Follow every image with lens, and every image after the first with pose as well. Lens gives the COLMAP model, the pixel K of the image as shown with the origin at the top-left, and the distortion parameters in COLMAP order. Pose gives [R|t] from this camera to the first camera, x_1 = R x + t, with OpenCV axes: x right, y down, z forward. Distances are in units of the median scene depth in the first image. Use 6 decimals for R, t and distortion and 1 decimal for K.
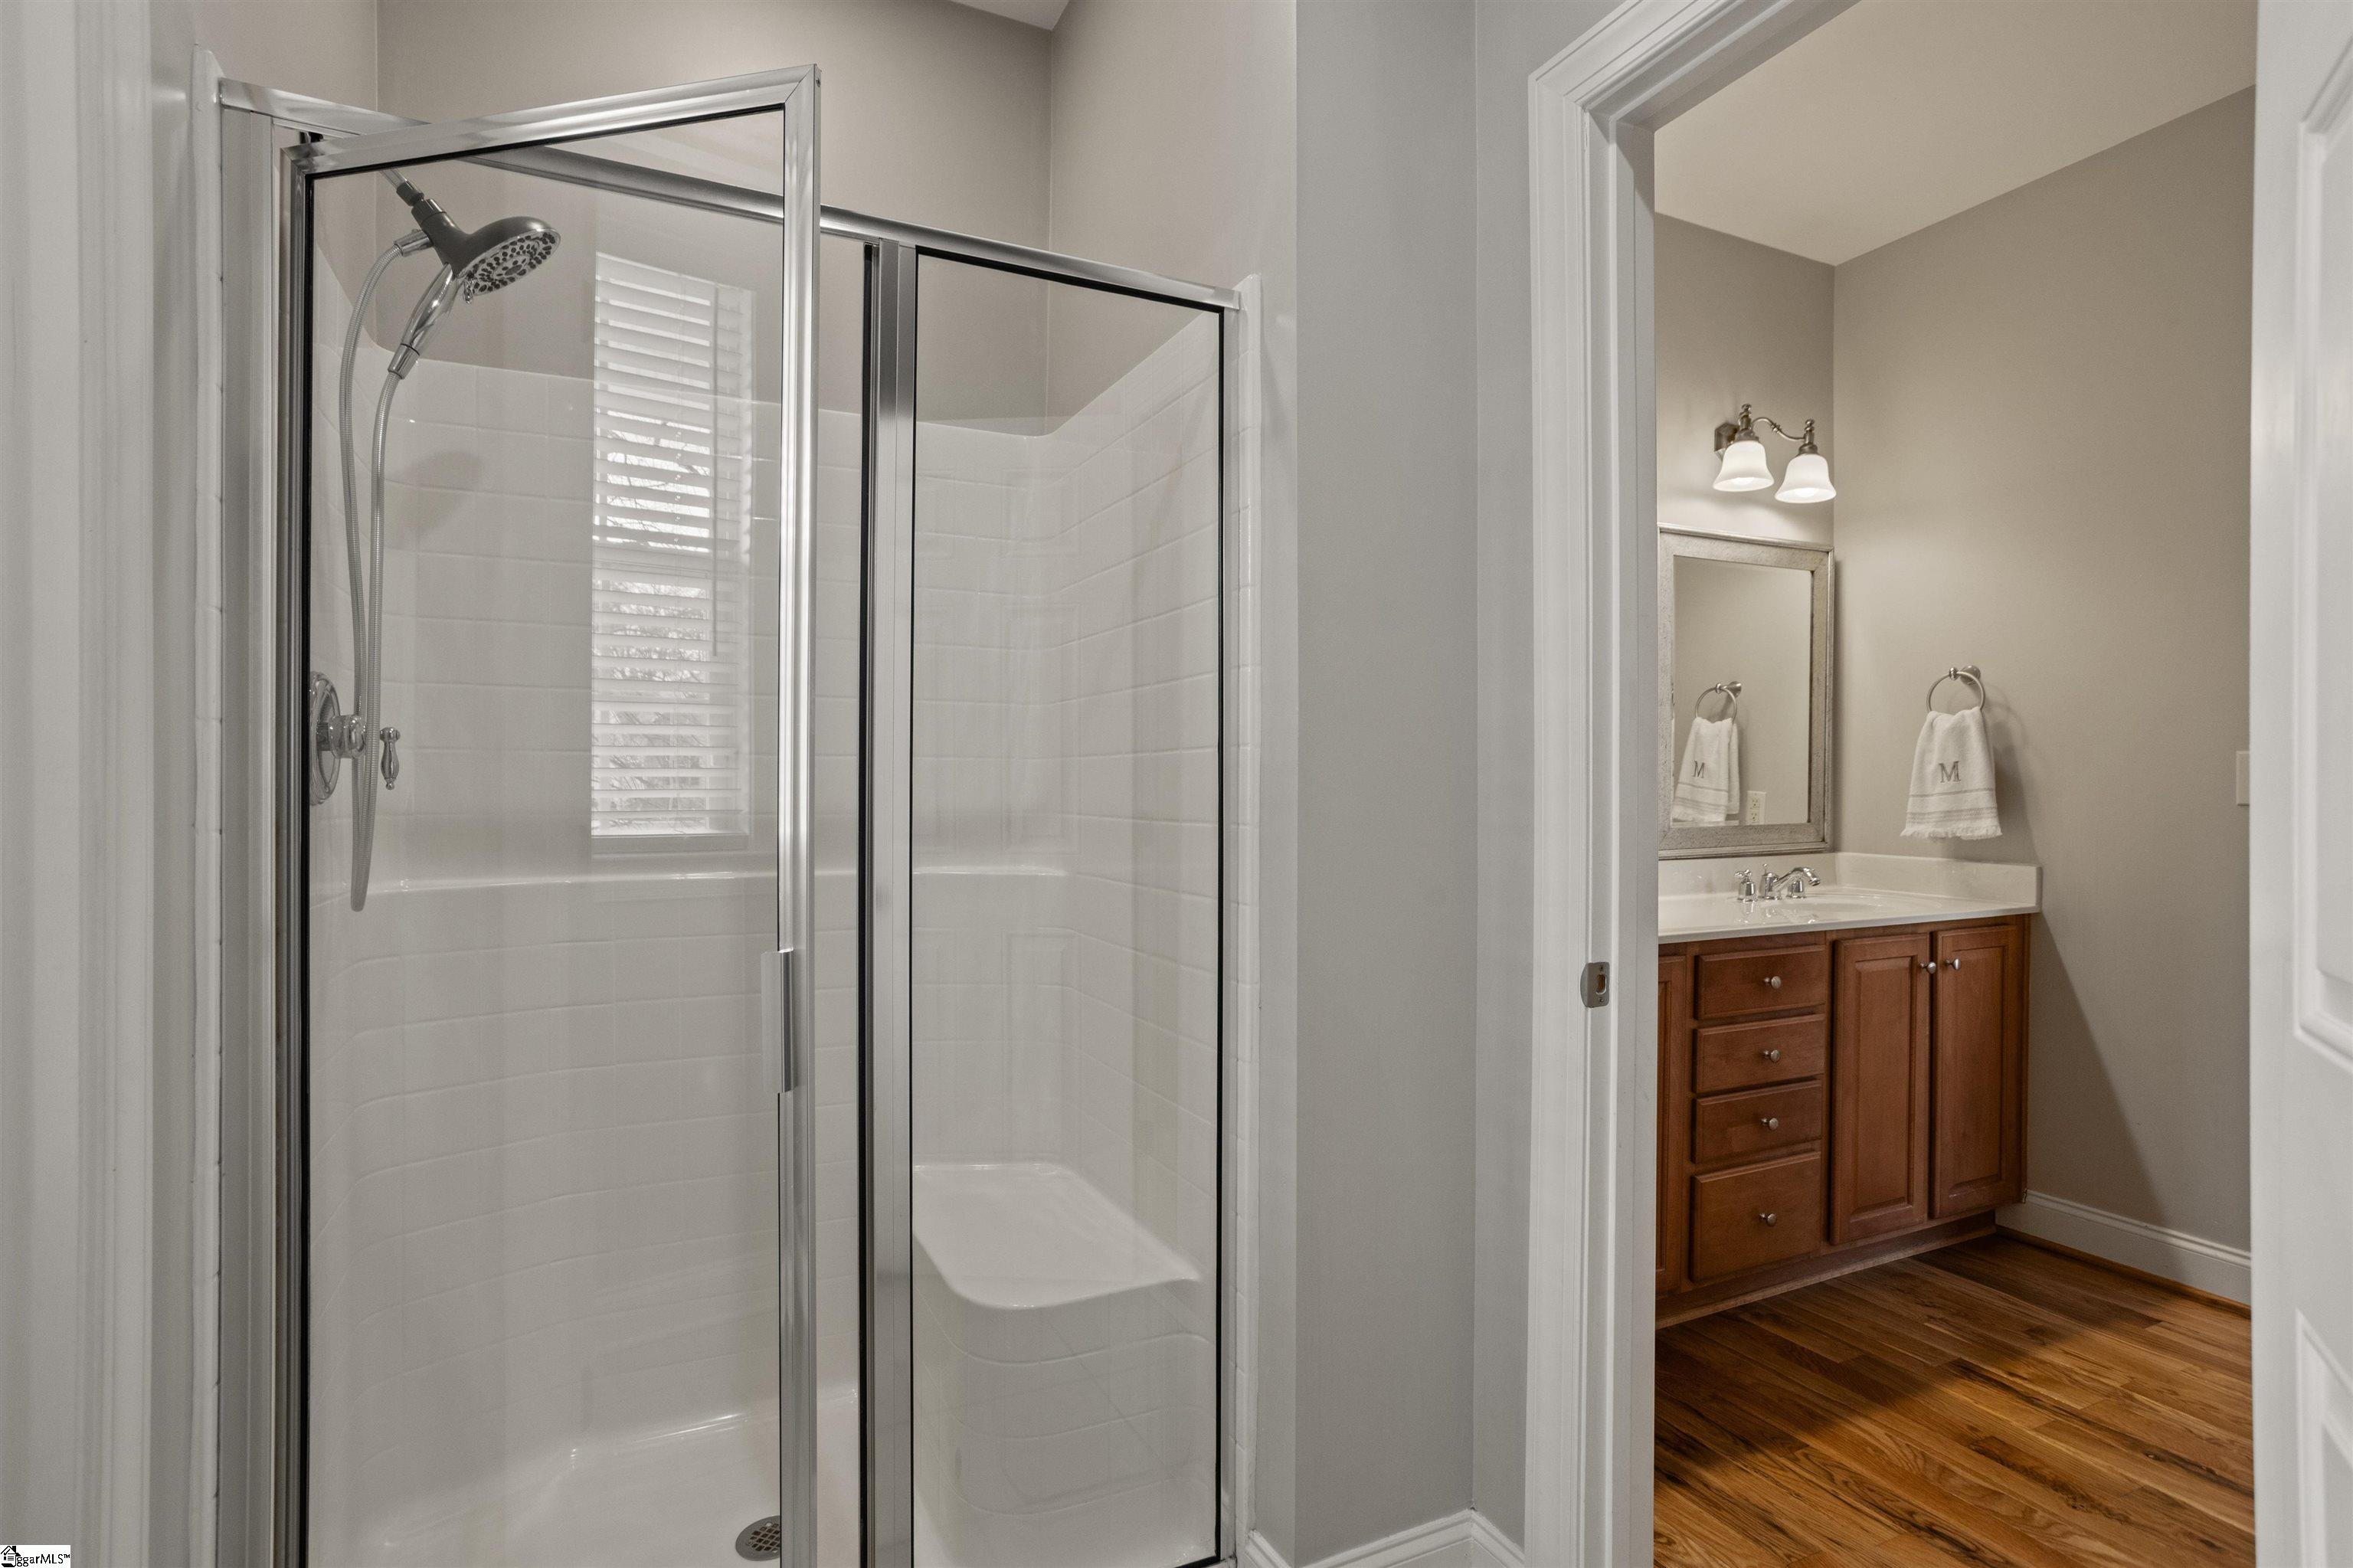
lens RADIAL K [[1145.6, 0, 1176.8], [0, 1145.6, 777.1], [0, 0, 1]] dist [-0.013969, 0.003872]
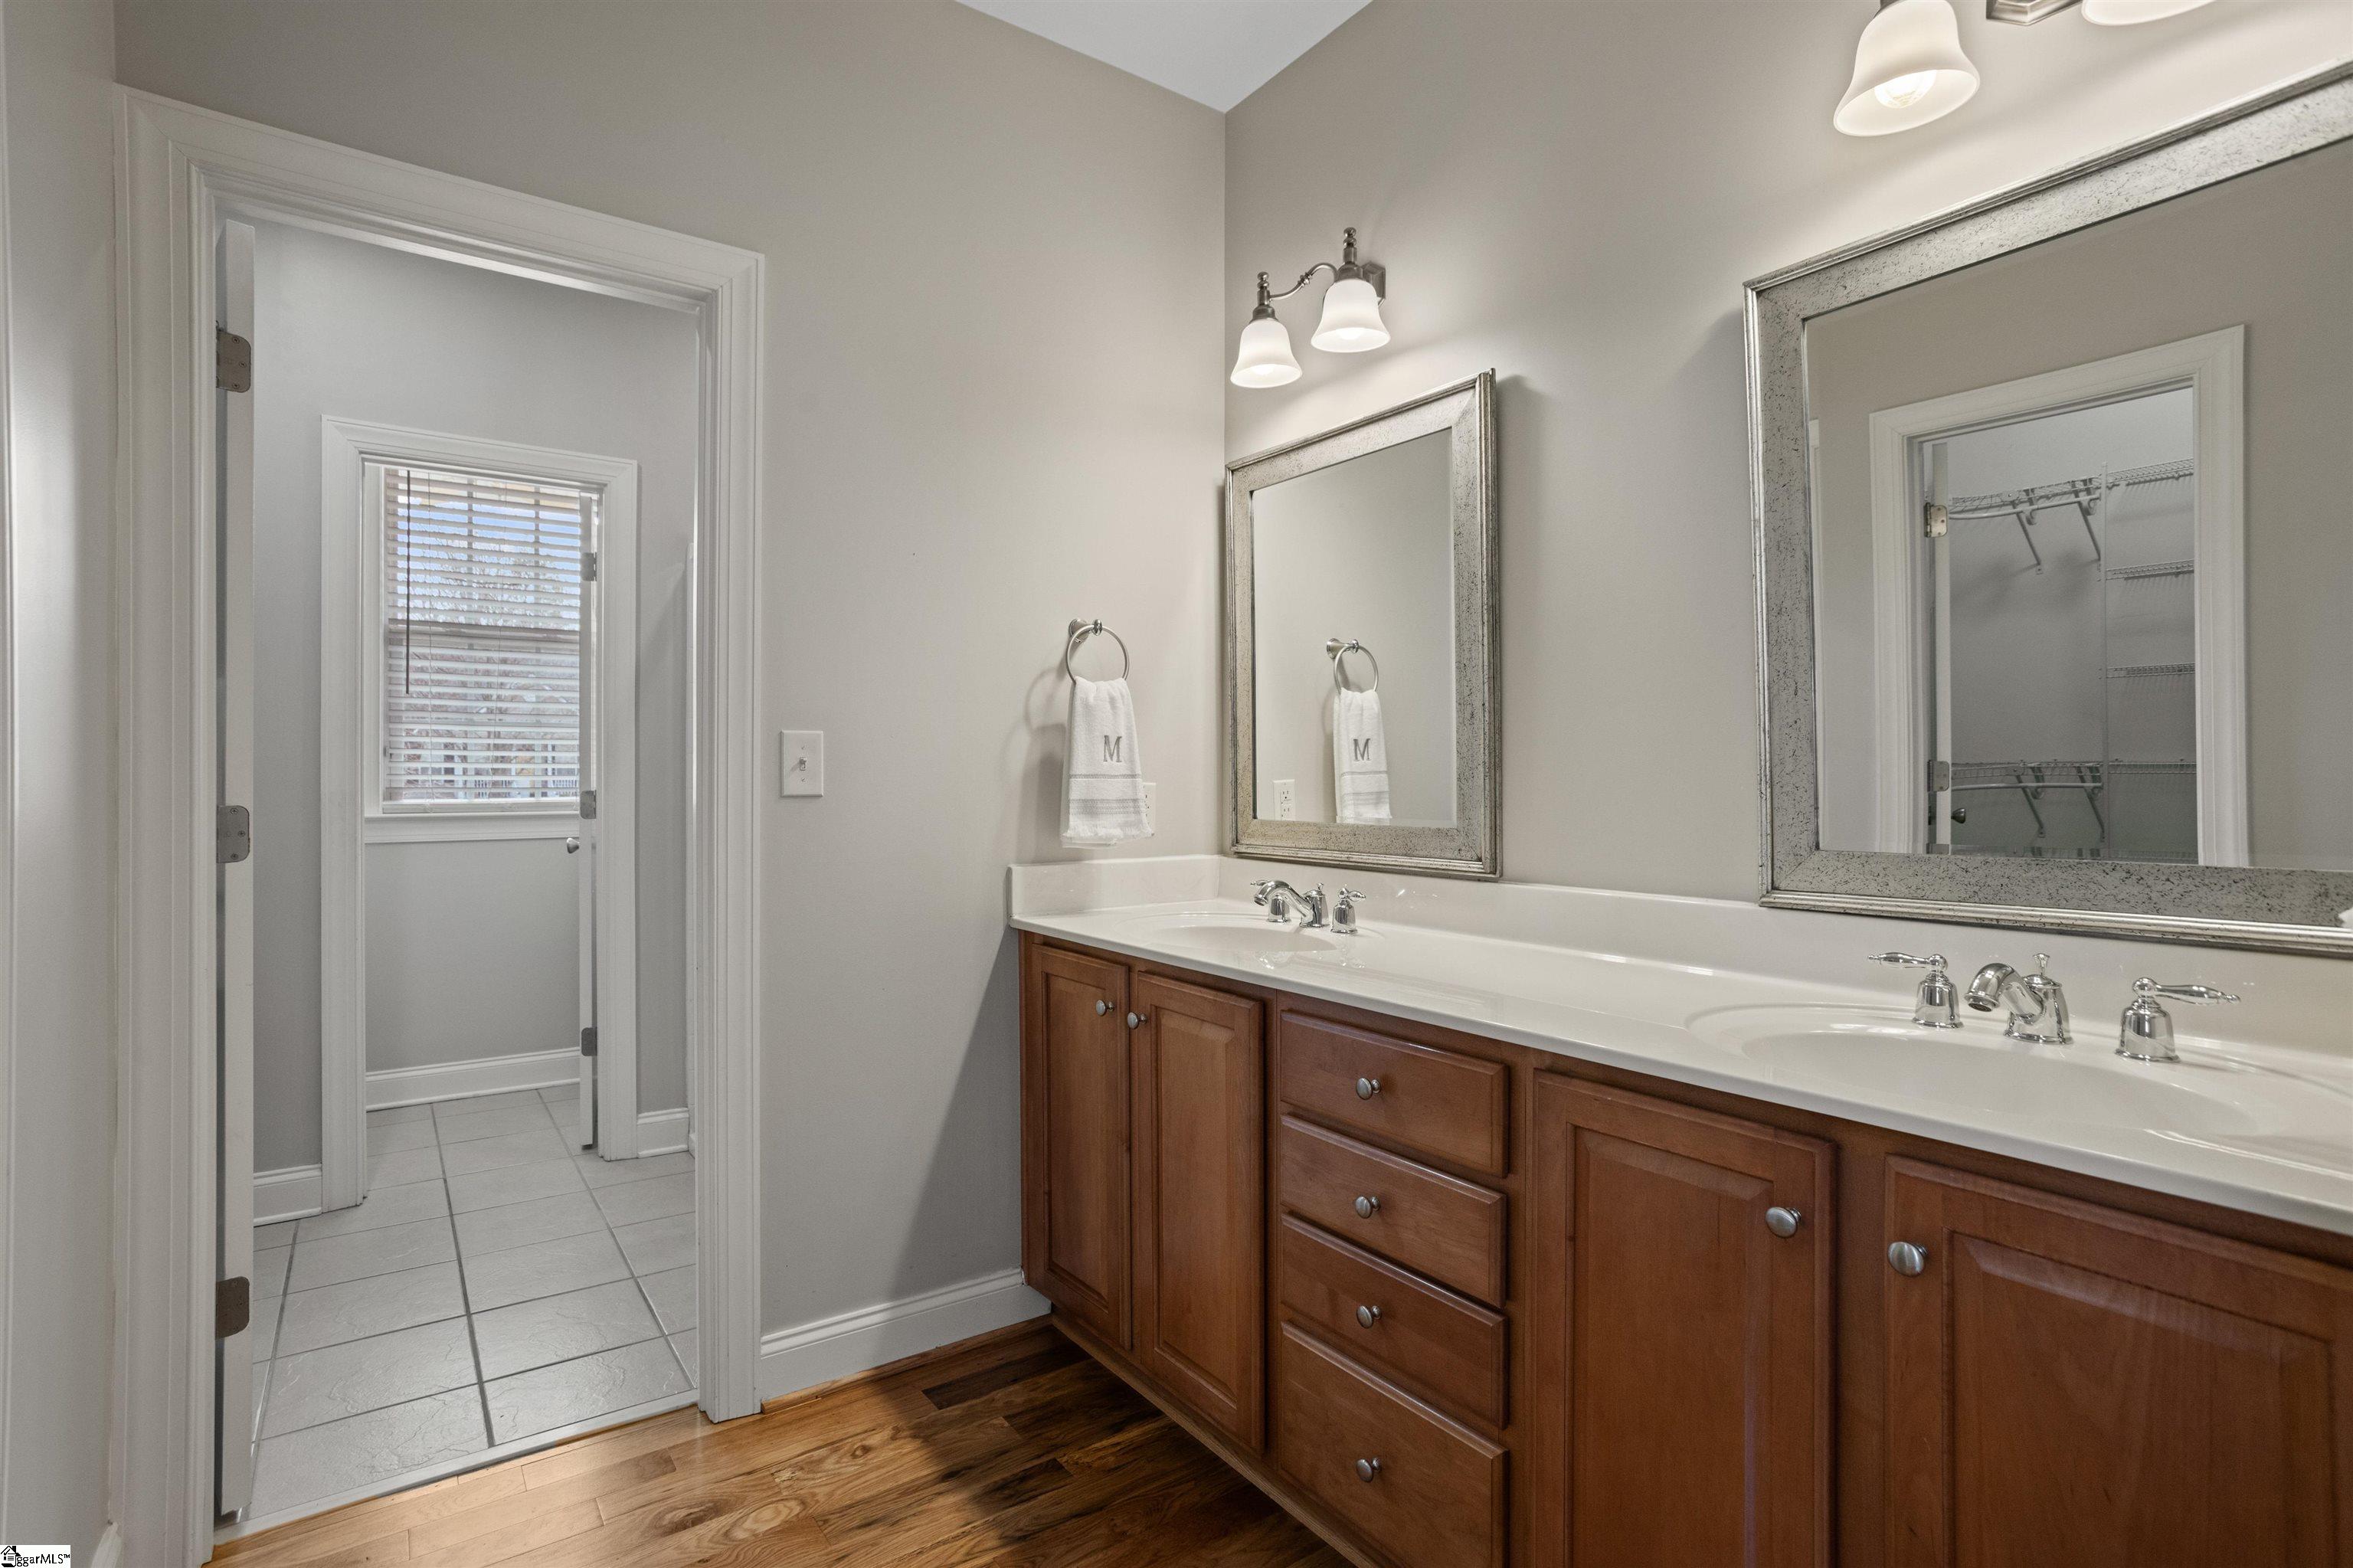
lens RADIAL K [[1145.6, 0, 1177.4], [0, 1145.6, 783.6], [0, 0, 1]] dist [-0.013969, 0.003872]
pose [[0.159384, 0.001086, -0.987216, 1.117324], [0.003185, 0.999994, 0.001614, 0.016679], [0.987212, -0.003401, 0.159379, 0.806672]]
